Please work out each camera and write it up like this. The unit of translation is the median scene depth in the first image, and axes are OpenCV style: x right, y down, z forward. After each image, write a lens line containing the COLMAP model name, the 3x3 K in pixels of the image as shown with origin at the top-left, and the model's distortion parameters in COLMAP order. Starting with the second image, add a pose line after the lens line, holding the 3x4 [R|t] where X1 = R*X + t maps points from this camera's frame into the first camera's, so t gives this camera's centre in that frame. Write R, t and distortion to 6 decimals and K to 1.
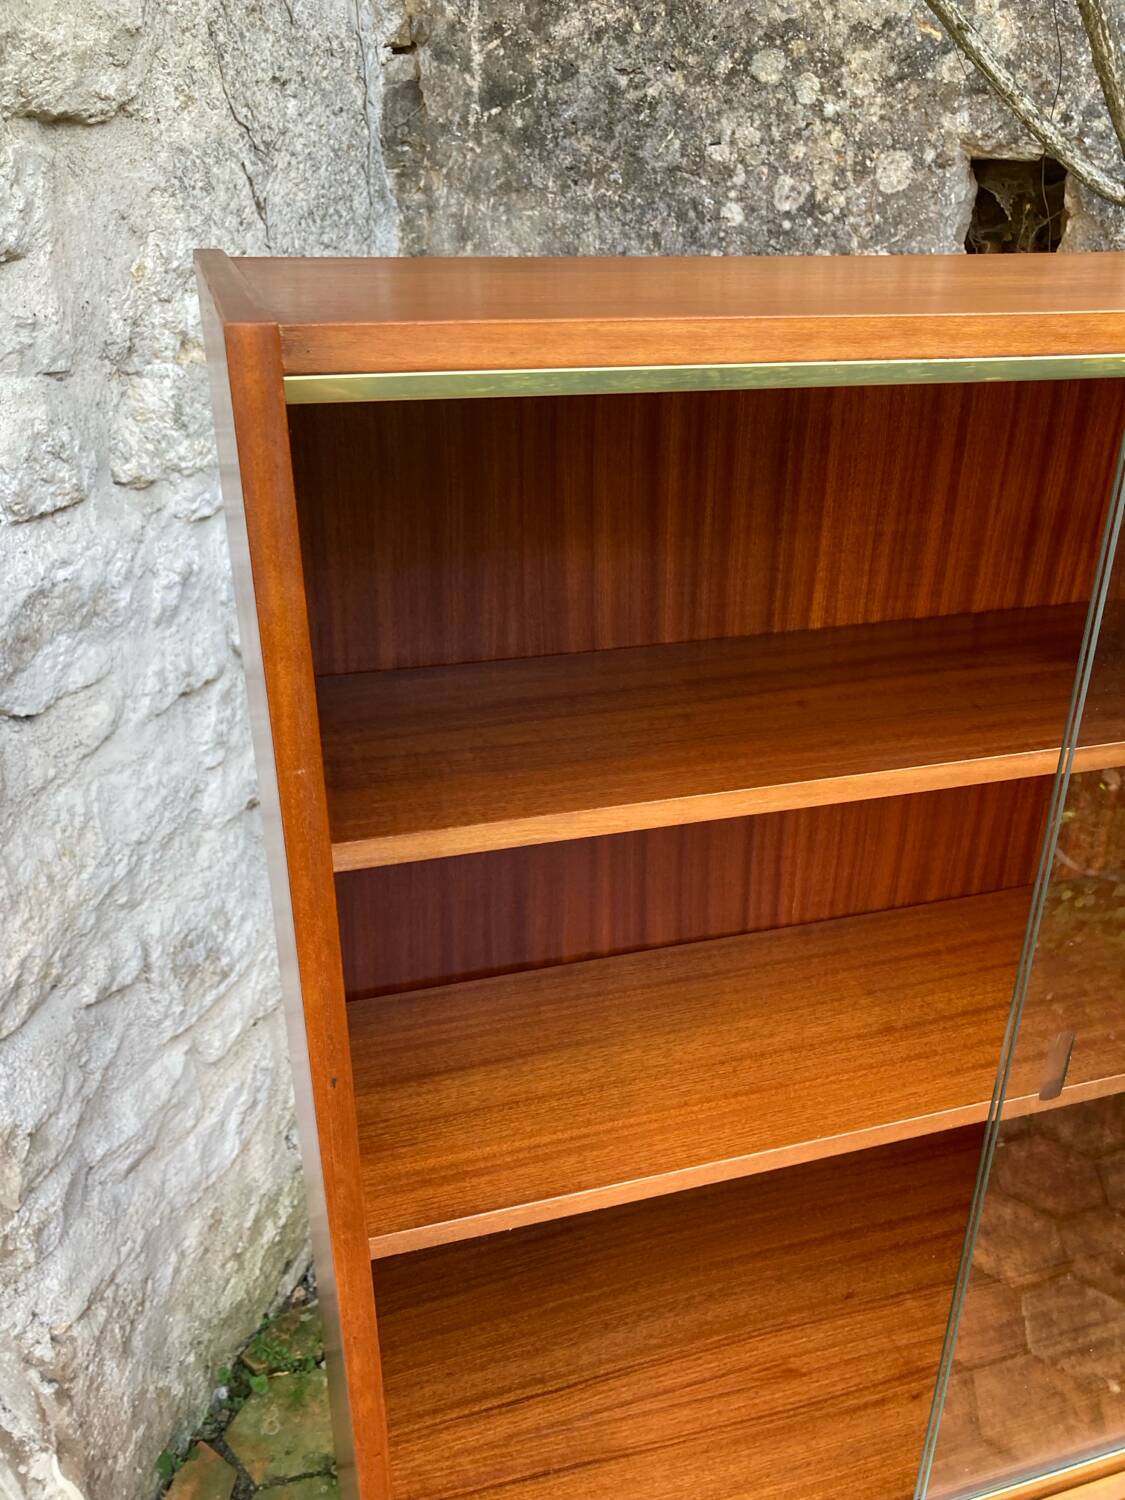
lens RADIAL K [[1229.9, 0, 581.7], [0, 1229.9, 770.2], [0, 0, 1]] dist [0.018070, -0.008817]
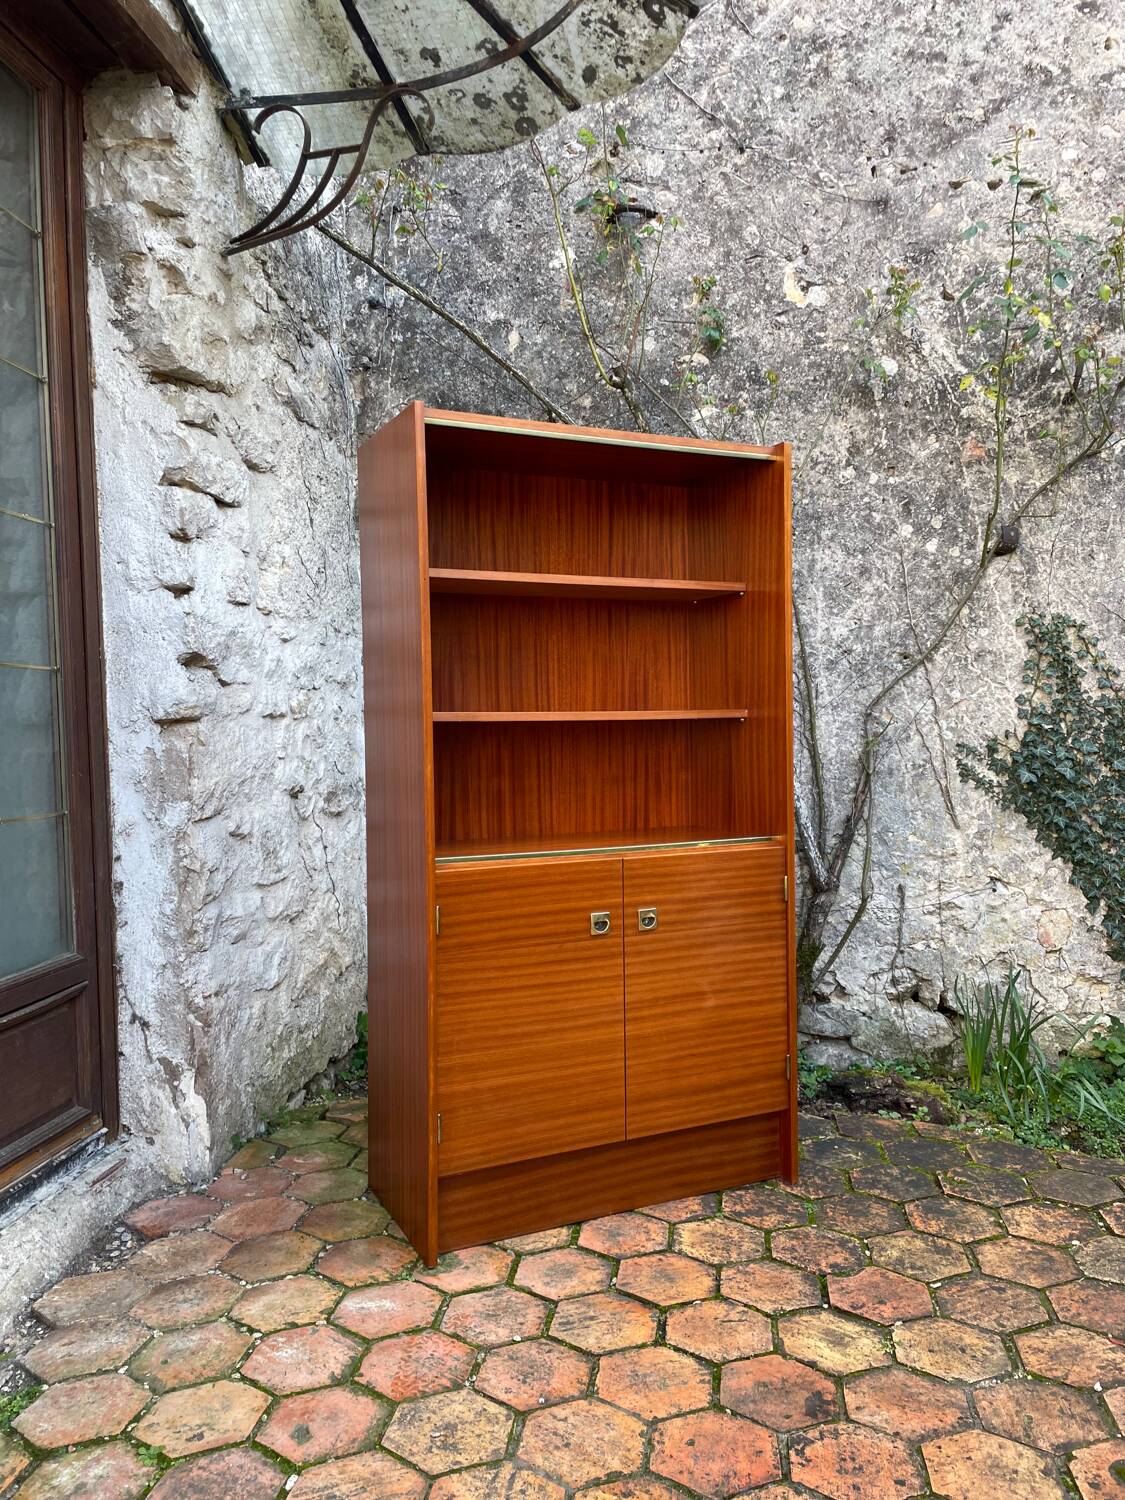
lens RADIAL K [[1123.7, 0, 571.0], [0, 1123.7, 745.2], [0, 0, 1]] dist [0.095625, -0.117215]
pose [[0.989975, -0.027380, 0.138561, -0.080761], [0.081778, 0.910978, -0.404267, 0.737360], [-0.115157, 0.411546, 0.904085, -0.708936]]
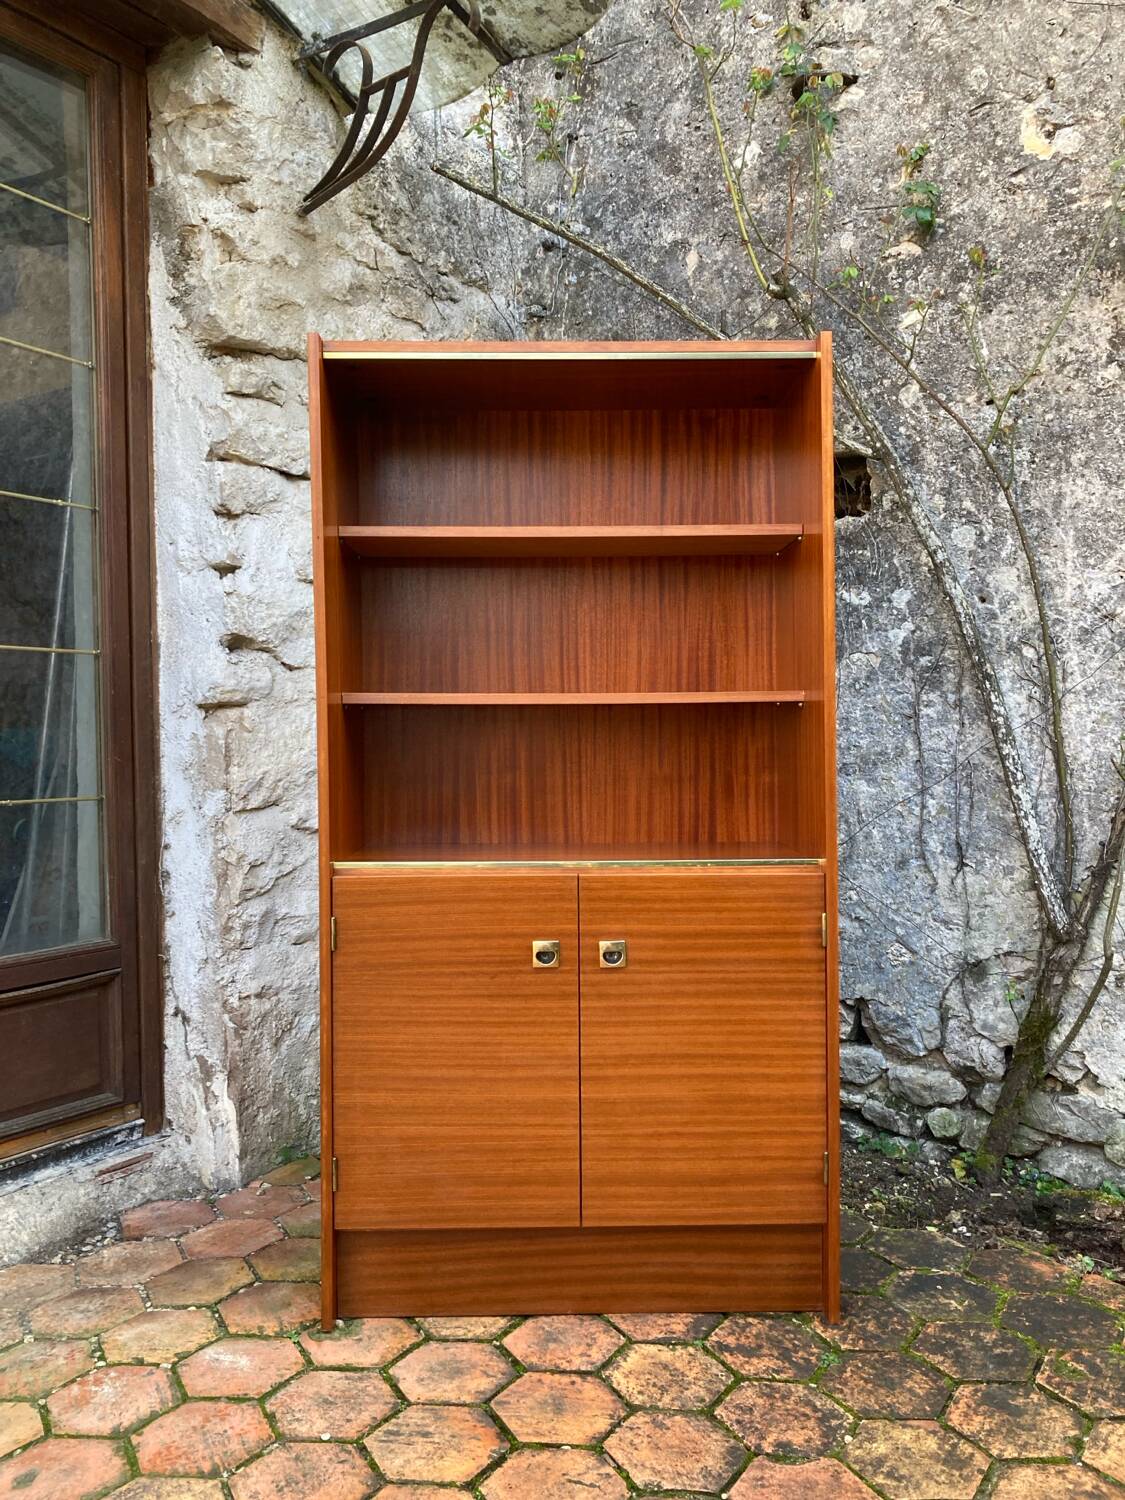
lens RADIAL K [[1229.9, 0, 552.1], [0, 1229.9, 742.7], [0, 0, 1]] dist [0.018070, -0.008817]
pose [[0.958328, -0.013407, -0.285356, 0.461148], [-0.107129, 0.909133, -0.402492, 0.682601], [0.264823, 0.416289, 0.869811, -0.529022]]
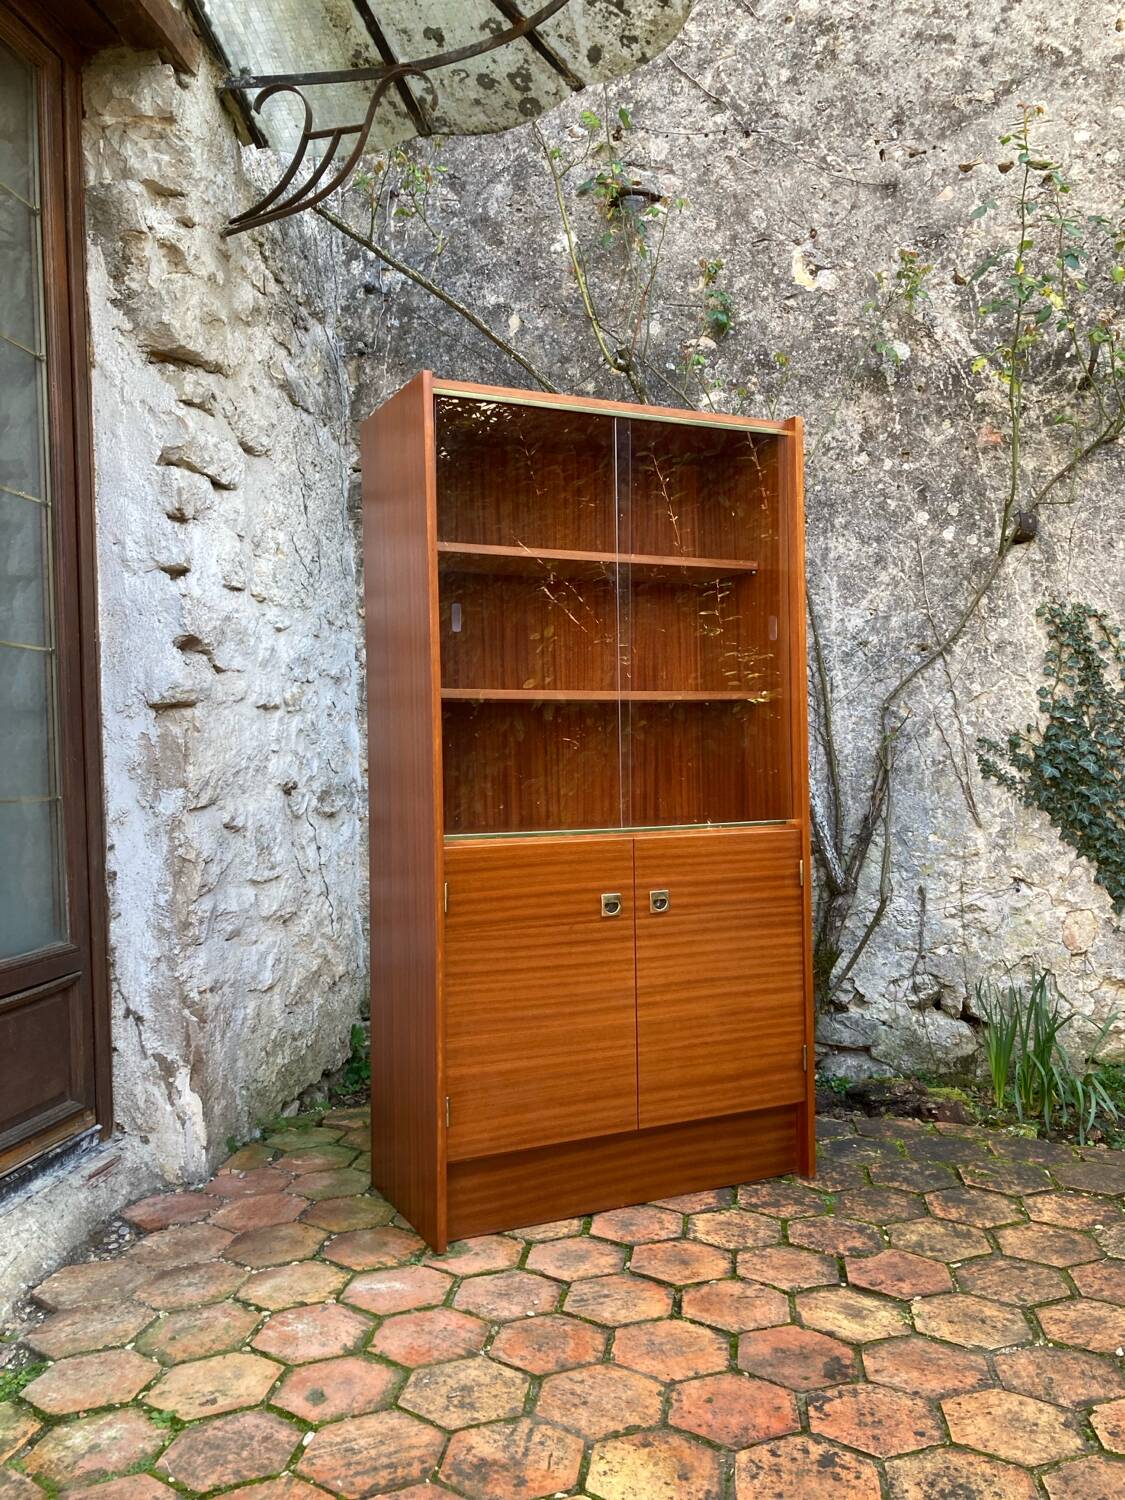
lens RADIAL K [[1229.9, 0, 573.5], [0, 1229.9, 743.5], [0, 0, 1]] dist [0.018070, -0.008817]
pose [[0.989026, -0.027015, 0.145253, -0.109661], [0.087718, 0.898476, -0.430169, 0.827715], [-0.118886, 0.438190, 0.890986, -0.754014]]
